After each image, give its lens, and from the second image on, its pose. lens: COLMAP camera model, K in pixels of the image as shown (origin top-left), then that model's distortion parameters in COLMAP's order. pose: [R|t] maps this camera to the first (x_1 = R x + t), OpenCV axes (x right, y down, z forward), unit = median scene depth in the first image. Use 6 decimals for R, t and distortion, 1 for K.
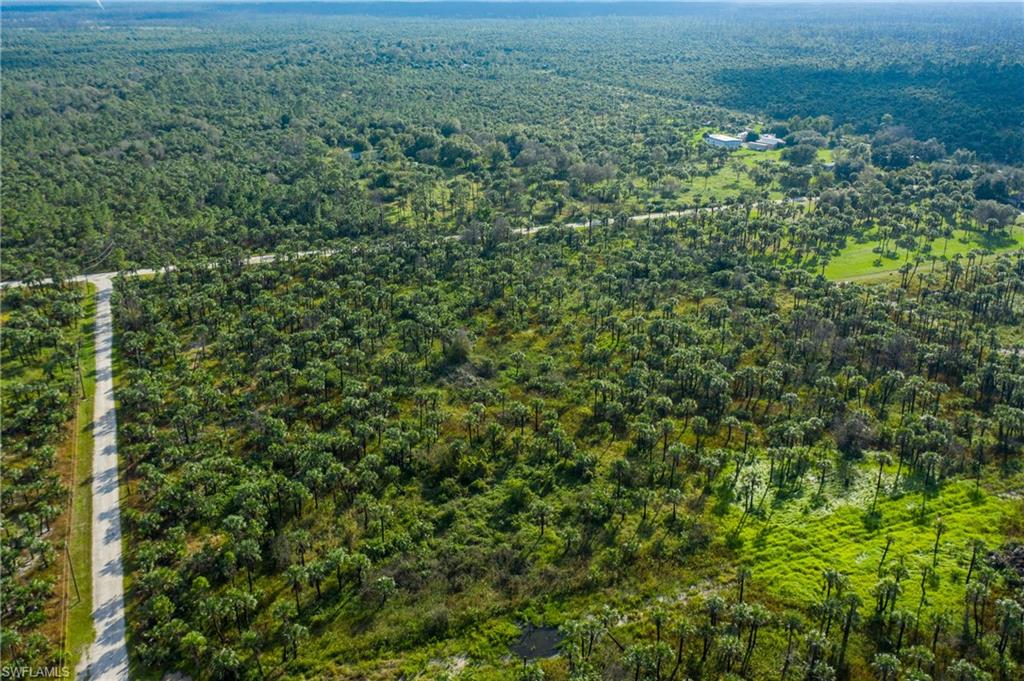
lens RADIAL K [[813.0, 0, 510.6], [0, 813.0, 338.8], [0, 0, 1]] dist [-0.029582, -0.008660]
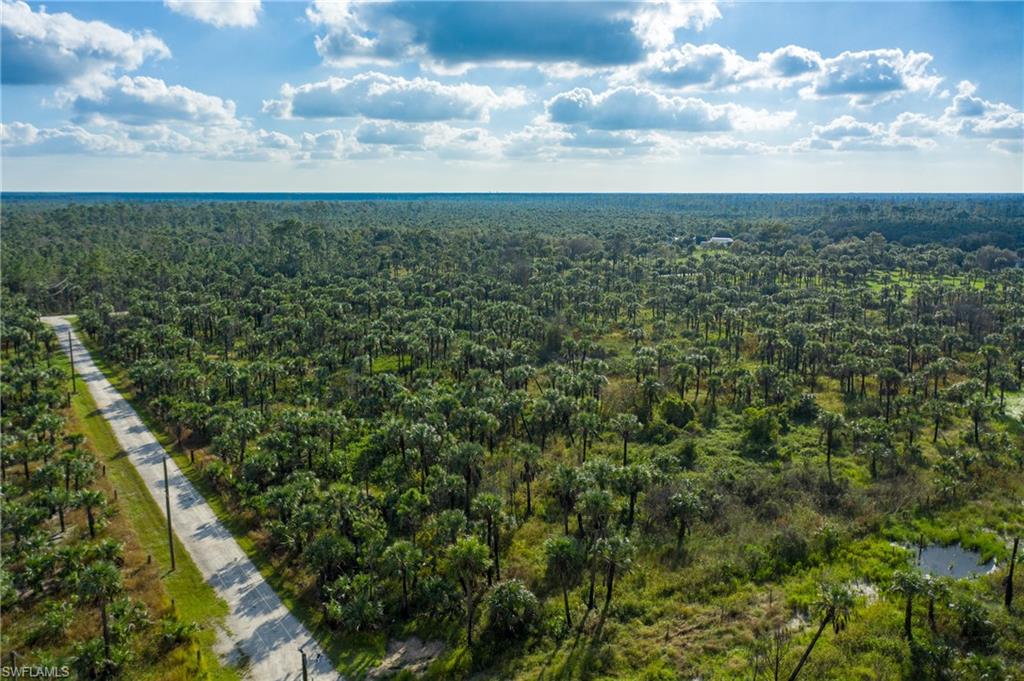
lens RADIAL K [[813.0, 0, 510.9], [0, 813.0, 346.2], [0, 0, 1]] dist [-0.029582, -0.008660]
pose [[0.988319, -0.040953, 0.146796, -0.340449], [0.070899, 0.976191, -0.205000, 0.275349], [-0.134906, 0.213013, 0.967691, 0.345725]]
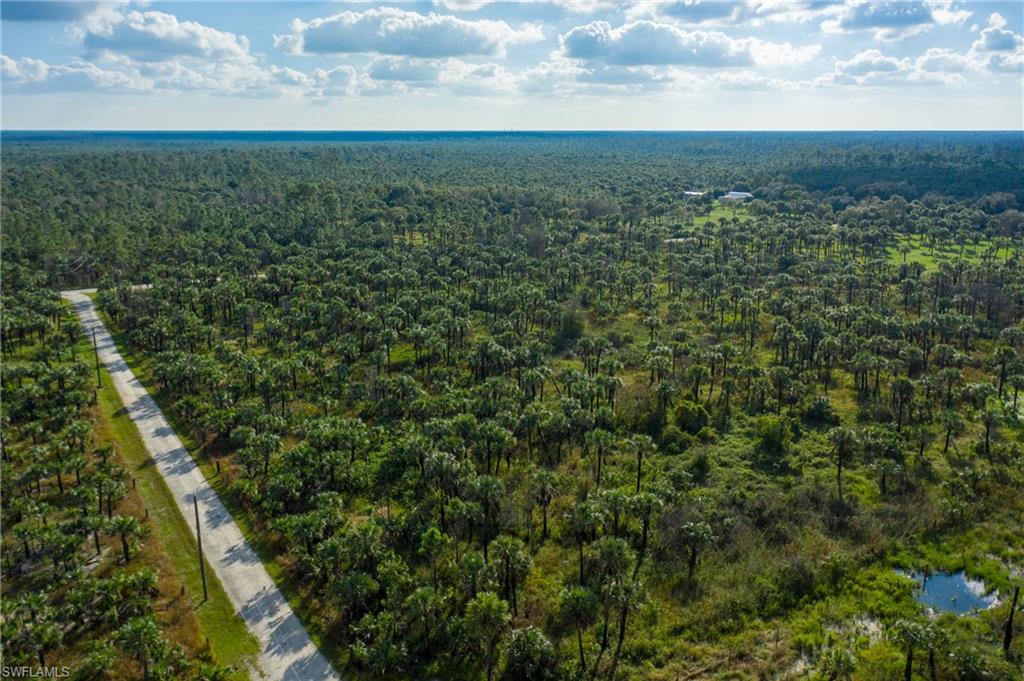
lens RADIAL K [[813.0, 0, 509.9], [0, 813.0, 351.1], [0, 0, 1]] dist [-0.029582, -0.008660]
pose [[0.991018, -0.046623, 0.125334, -0.341748], [0.062898, 0.989622, -0.129201, 0.212204], [-0.118010, 0.135924, 0.983666, 0.325204]]
